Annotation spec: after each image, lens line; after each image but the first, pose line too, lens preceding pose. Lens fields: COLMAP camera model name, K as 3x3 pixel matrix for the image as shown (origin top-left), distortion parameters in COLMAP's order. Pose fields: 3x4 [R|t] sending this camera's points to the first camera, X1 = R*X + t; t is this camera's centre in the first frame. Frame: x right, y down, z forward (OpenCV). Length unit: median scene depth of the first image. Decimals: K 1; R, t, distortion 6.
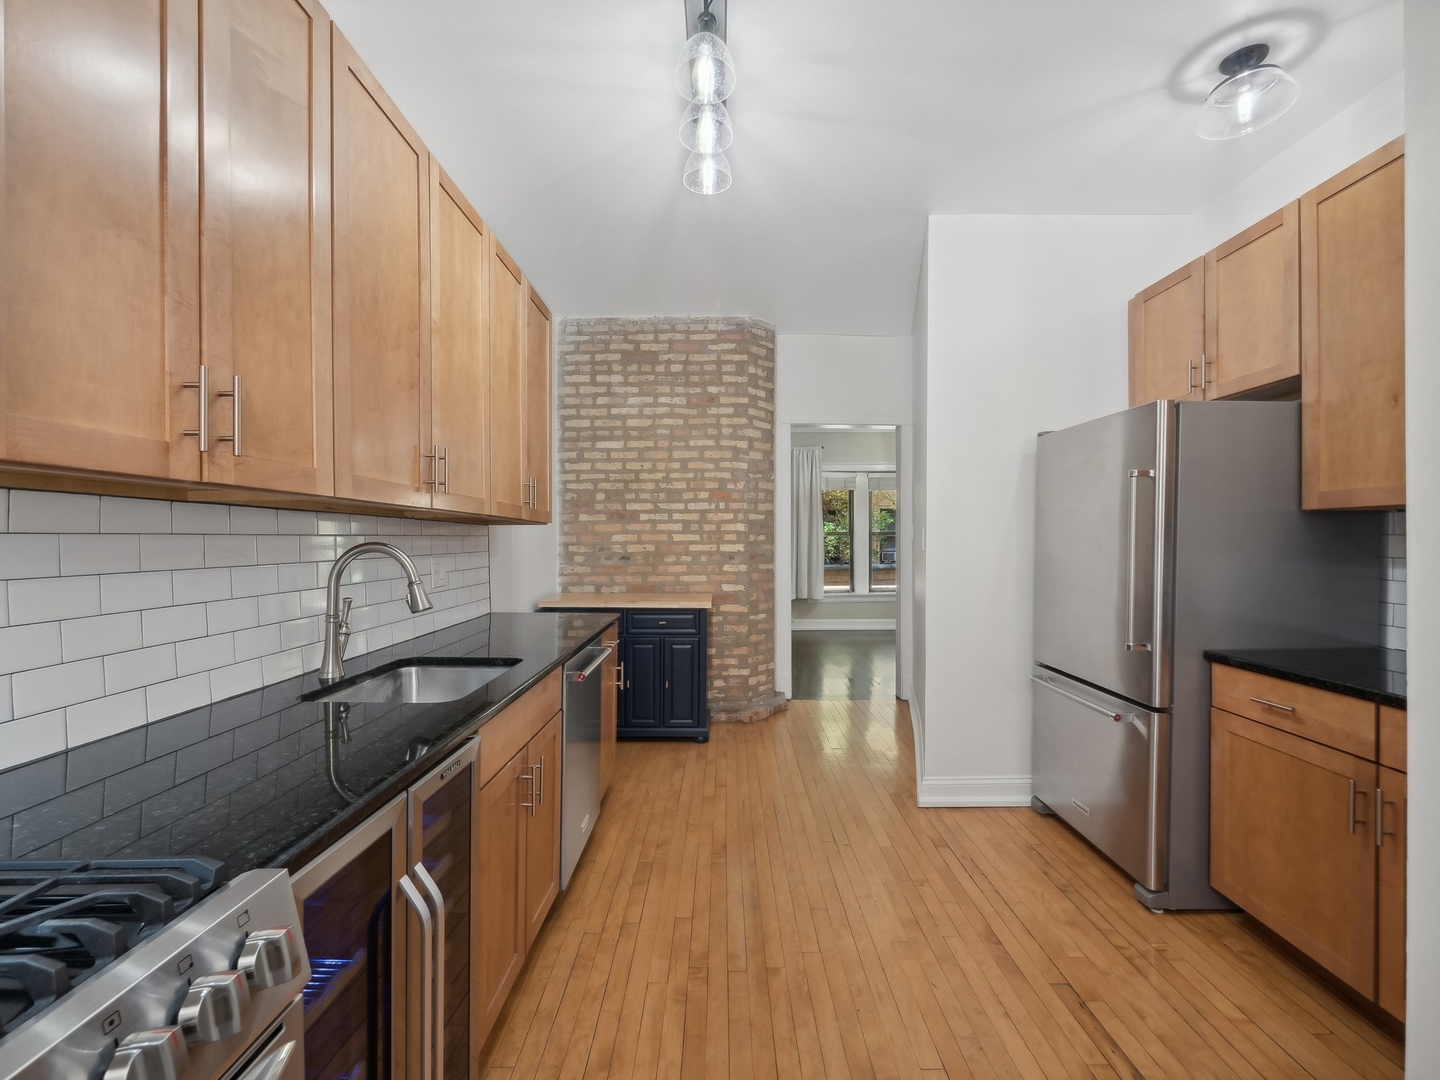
lens RADIAL K [[628.8, 0, 718.3], [0, 628.8, 539.7], [0, 0, 1]] dist [-0.001286, 0.000189]
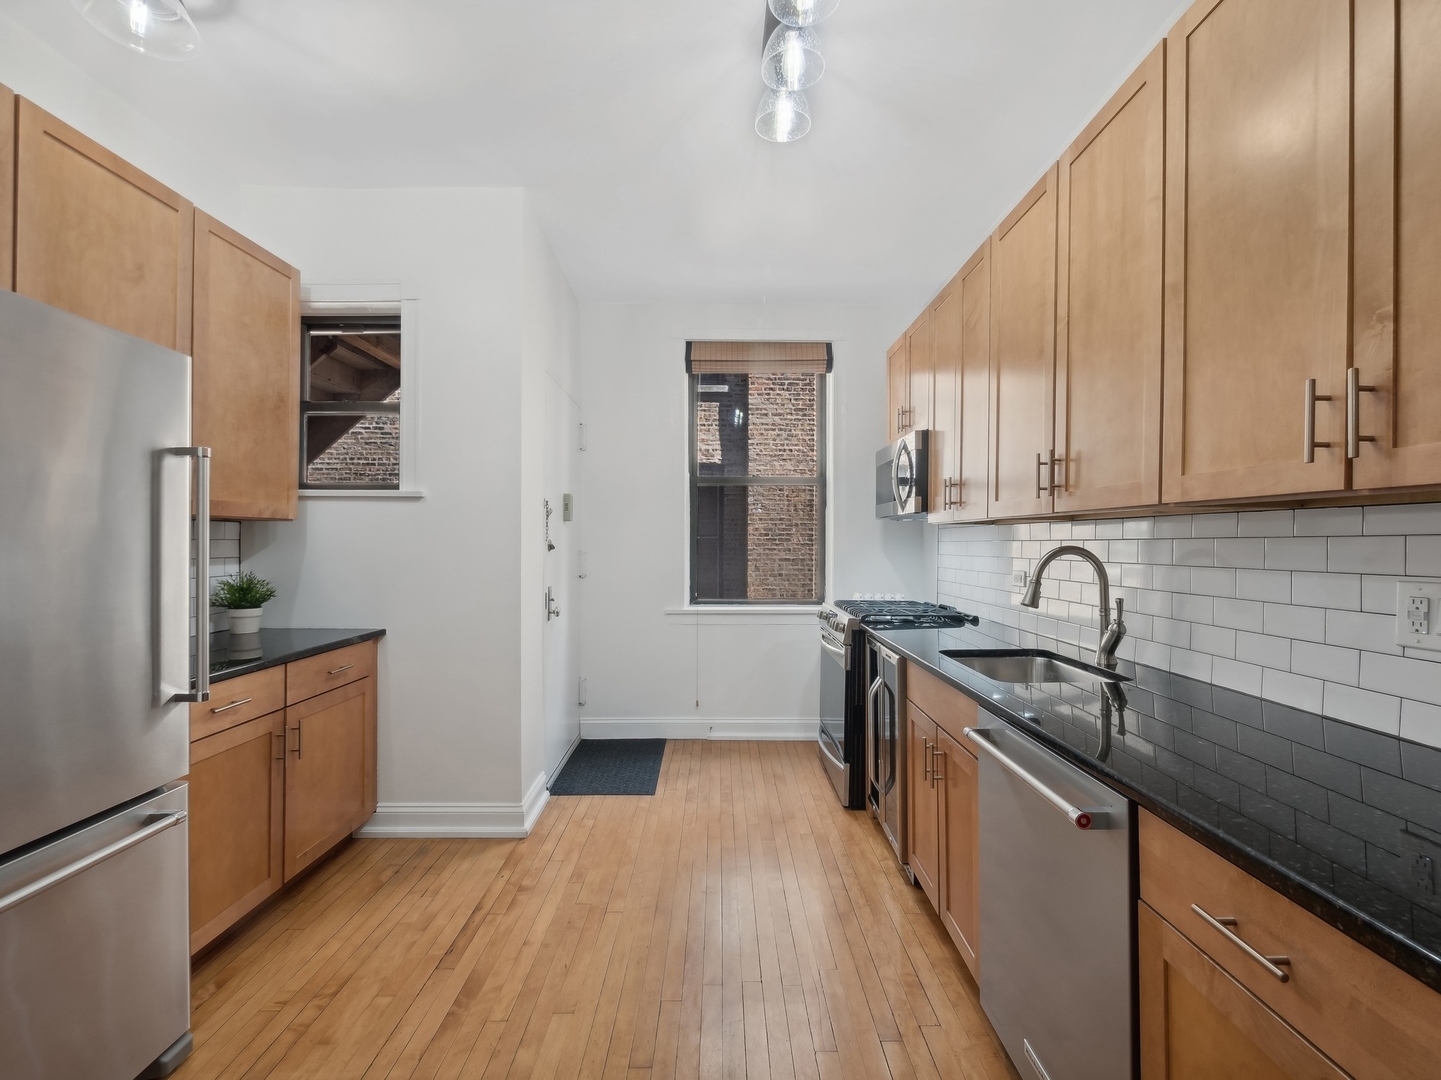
lens RADIAL K [[629.2, 0, 722.5], [0, 629.2, 541.1], [0, 0, 1]] dist [-0.001286, 0.000189]
pose [[-0.999995, 0.002773, 0.001155, 0.080647], [0.002775, 0.999993, 0.002544, -0.008444], [-0.001148, 0.002548, -0.999996, 2.158818]]
